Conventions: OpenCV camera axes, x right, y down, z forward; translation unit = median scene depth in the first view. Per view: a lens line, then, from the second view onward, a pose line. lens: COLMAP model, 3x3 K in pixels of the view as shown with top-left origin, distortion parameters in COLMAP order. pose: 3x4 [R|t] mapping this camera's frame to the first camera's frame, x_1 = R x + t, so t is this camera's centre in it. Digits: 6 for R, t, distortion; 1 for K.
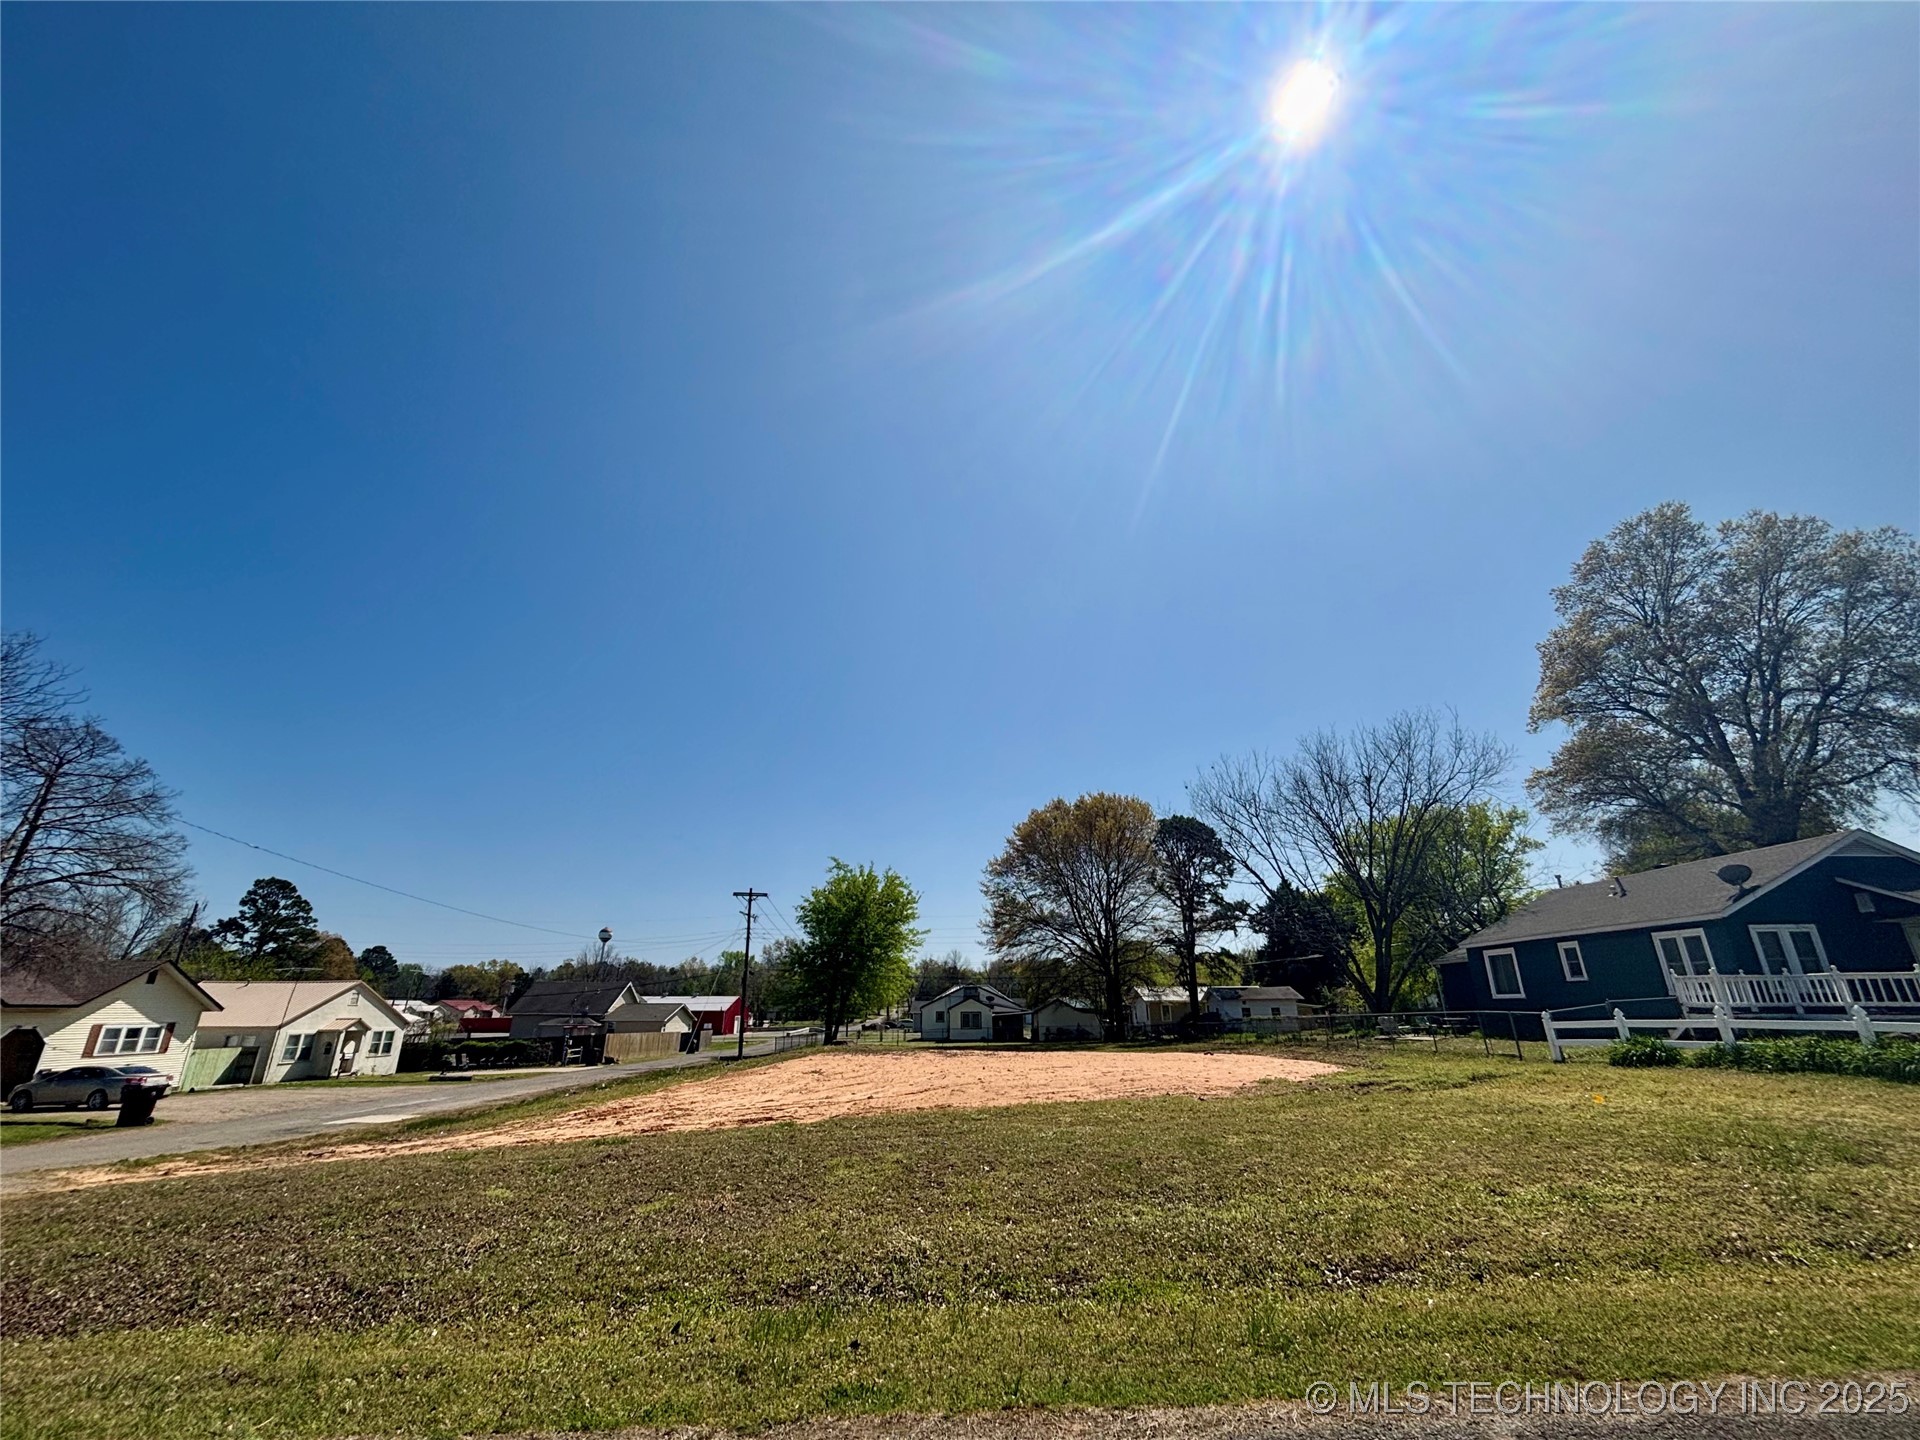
lens RADIAL K [[774.2, 0, 966.7], [0, 774.2, 713.8], [0, 0, 1]] dist [0.002737, -0.000064]
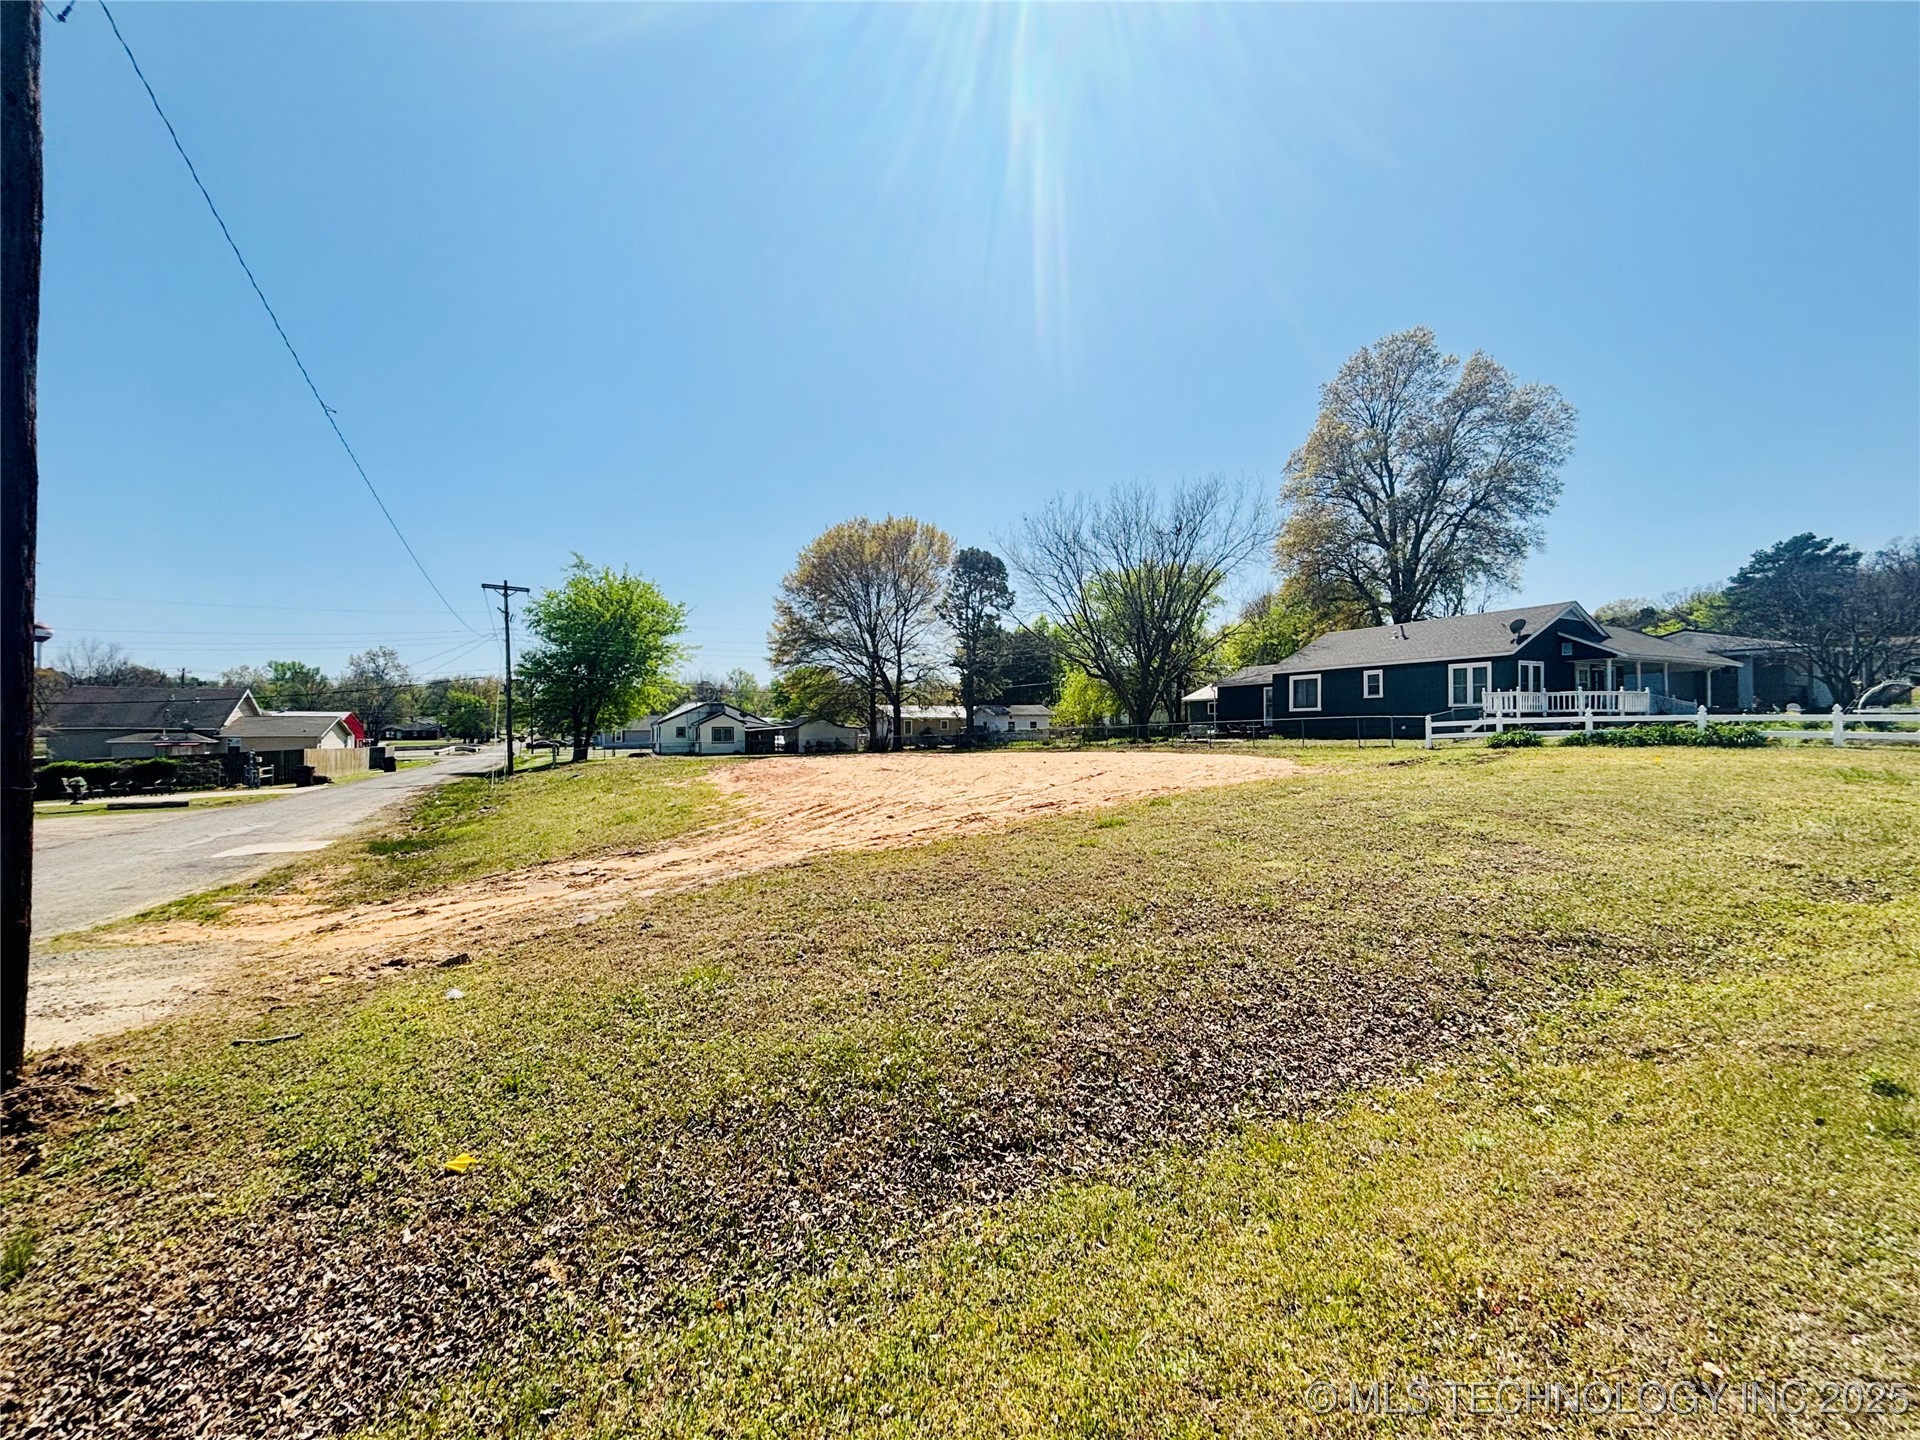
lens RADIAL K [[760.7, 0, 969.8], [0, 760.7, 728.2], [0, 0, 1]] dist [-0.000927, -0.000252]
pose [[0.888513, 0.000341, 0.458852, -0.212921], [-0.162628, 0.935319, 0.314214, 0.042128], [-0.429066, -0.353805, 0.831099, 0.081711]]
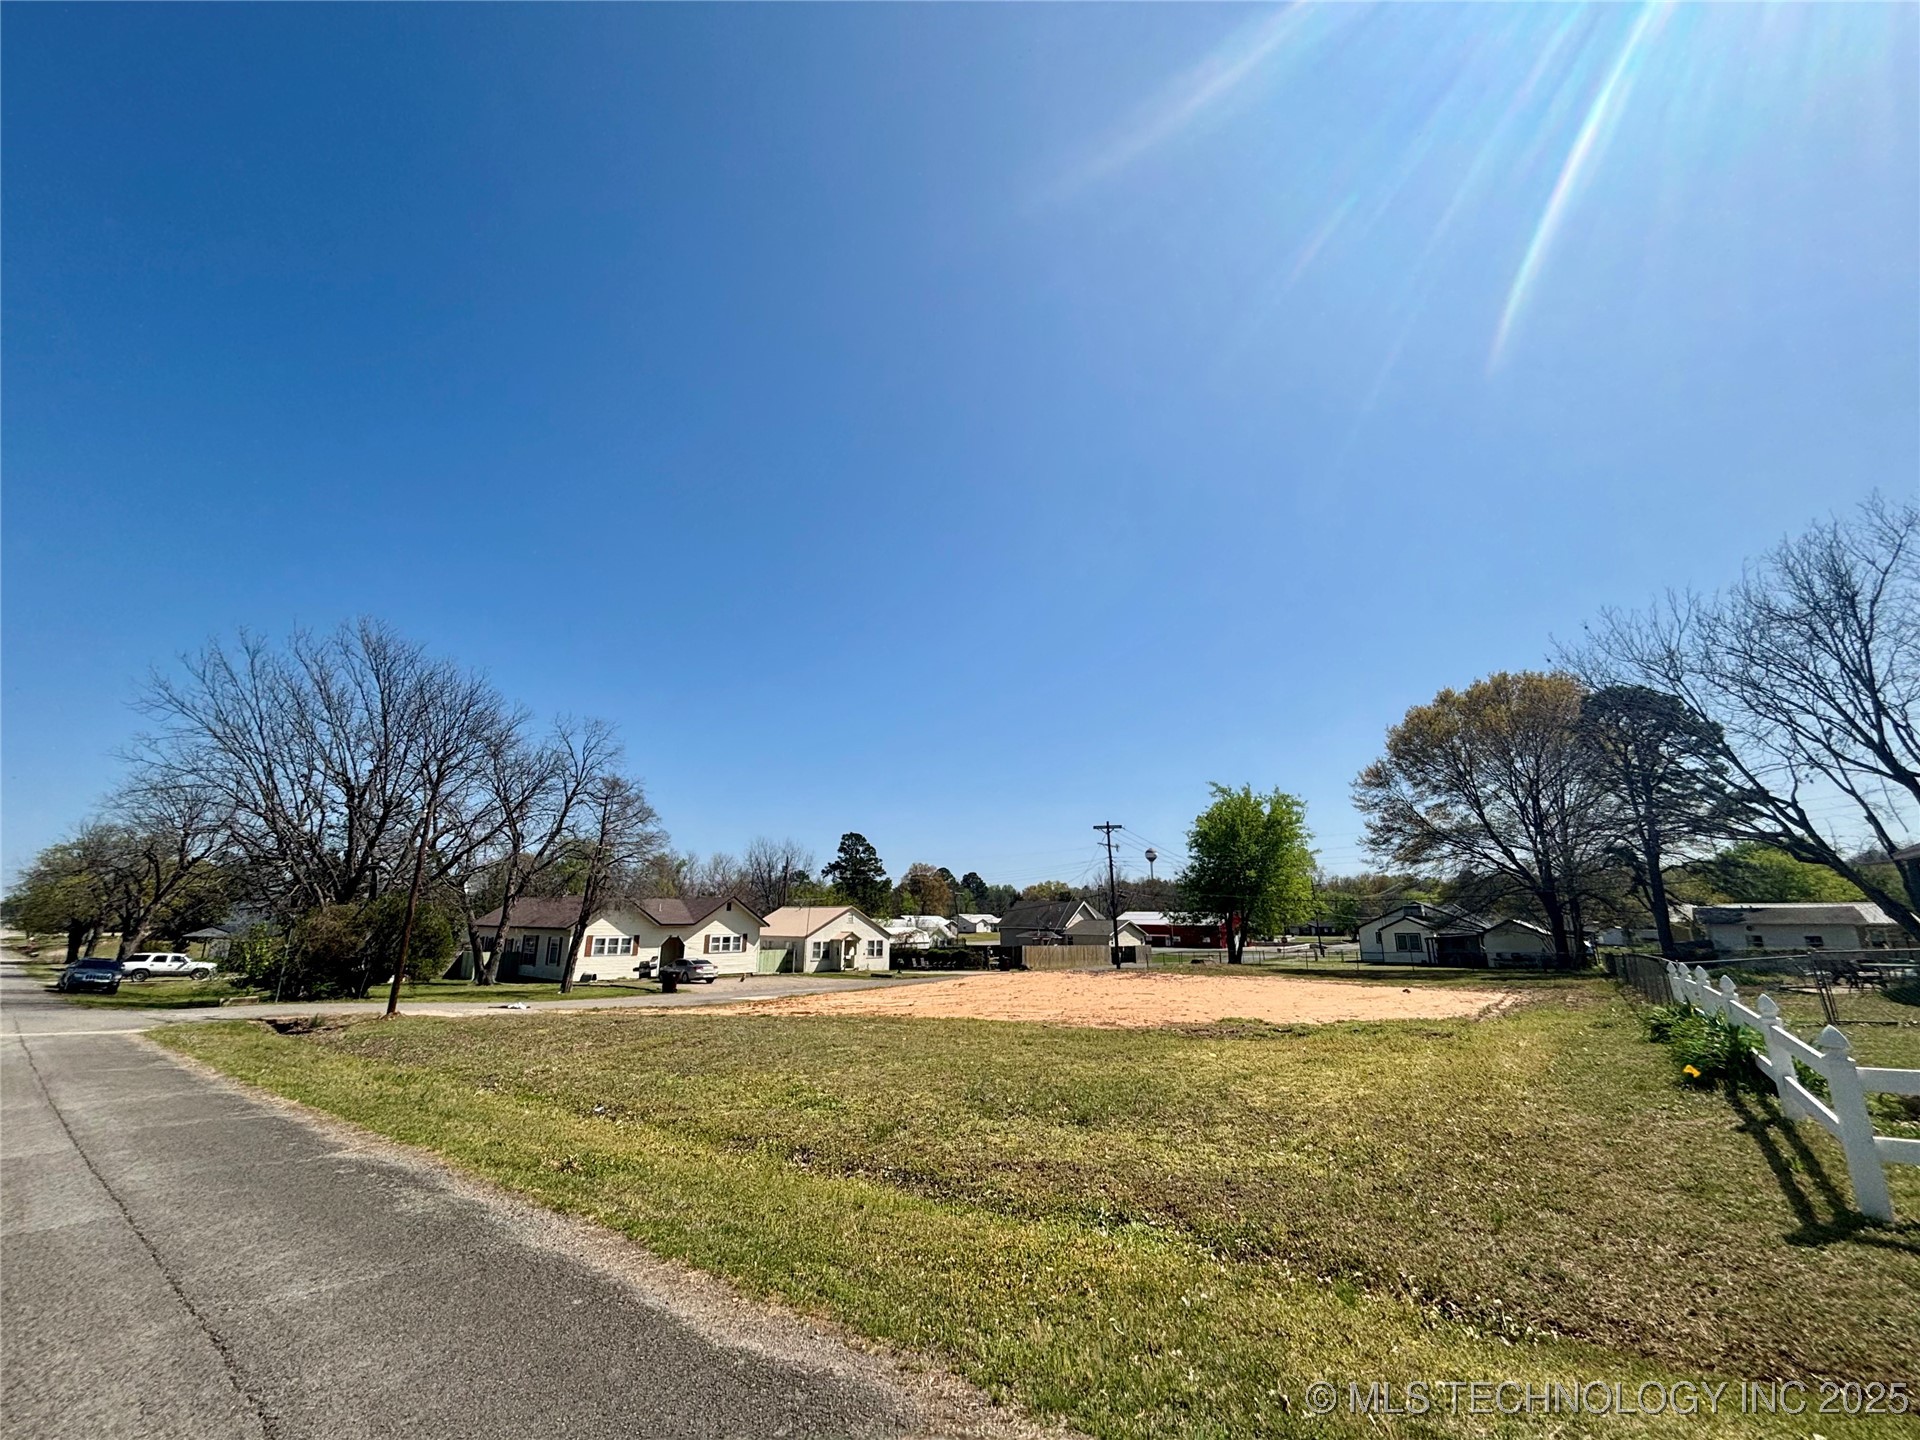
lens RADIAL K [[774.2, 0, 966.7], [0, 774.2, 713.8], [0, 0, 1]] dist [0.002737, -0.000064]
pose [[0.782860, -0.154076, -0.602819, 0.249369], [0.215636, 0.975995, 0.030582, 0.000306], [0.583636, -0.153931, 0.797292, 0.034294]]
